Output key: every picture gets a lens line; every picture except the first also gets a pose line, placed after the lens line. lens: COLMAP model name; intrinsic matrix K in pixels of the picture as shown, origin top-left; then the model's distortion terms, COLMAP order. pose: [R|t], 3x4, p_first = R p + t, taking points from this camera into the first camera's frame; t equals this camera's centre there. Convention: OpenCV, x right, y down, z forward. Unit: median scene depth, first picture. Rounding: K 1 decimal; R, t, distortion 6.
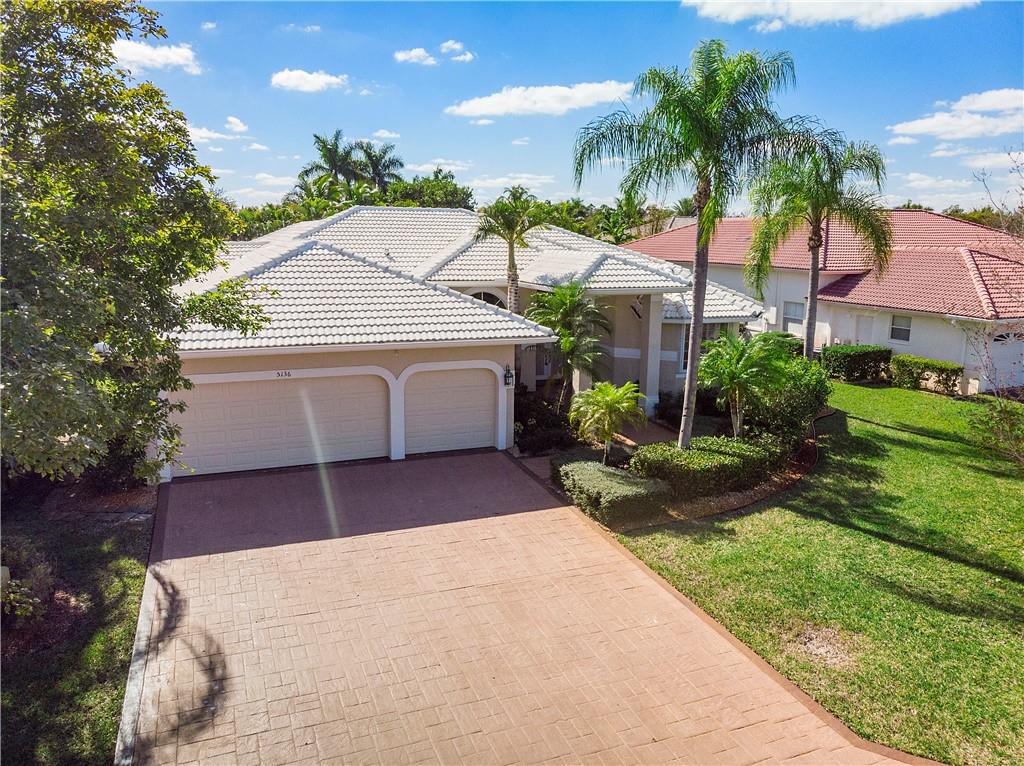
lens RADIAL K [[750.4, 0, 512.0], [0, 750.4, 383.0], [0, 0, 1]] dist [-0.003895, 0.002912]
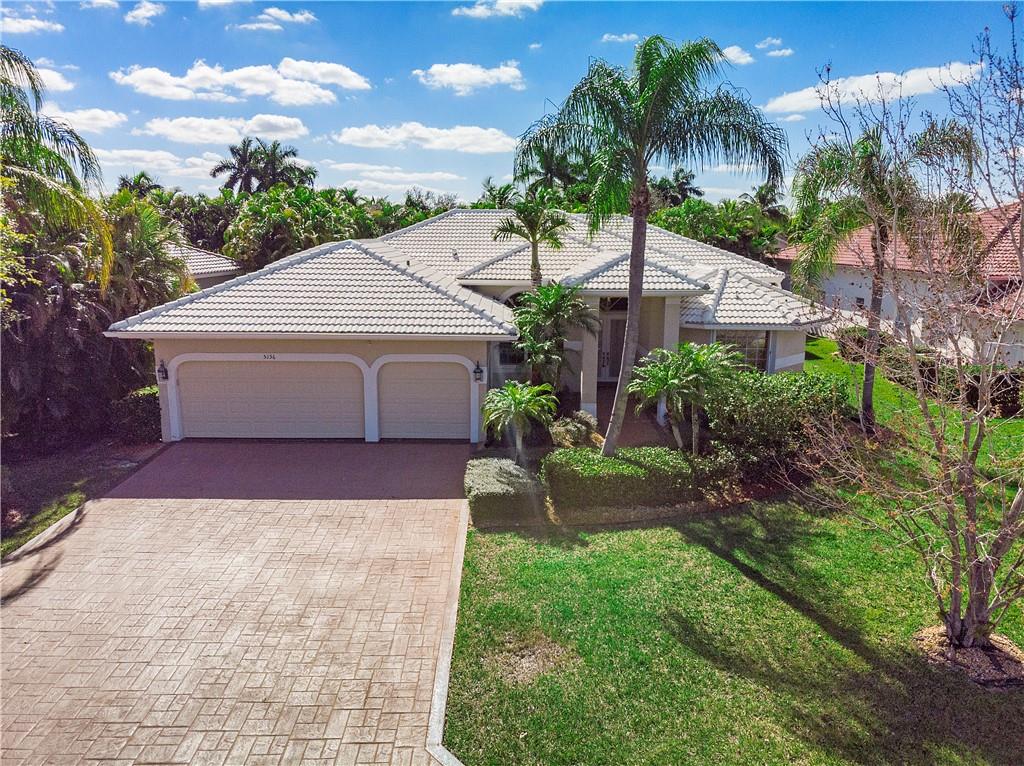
lens RADIAL K [[750.4, 0, 512.0], [0, 750.4, 383.0], [0, 0, 1]] dist [-0.003895, 0.002912]
pose [[0.935013, 0.065095, -0.348588, 0.484744], [-0.065887, 0.997781, 0.009598, -0.007988], [0.348439, 0.013993, 0.937227, 0.060276]]
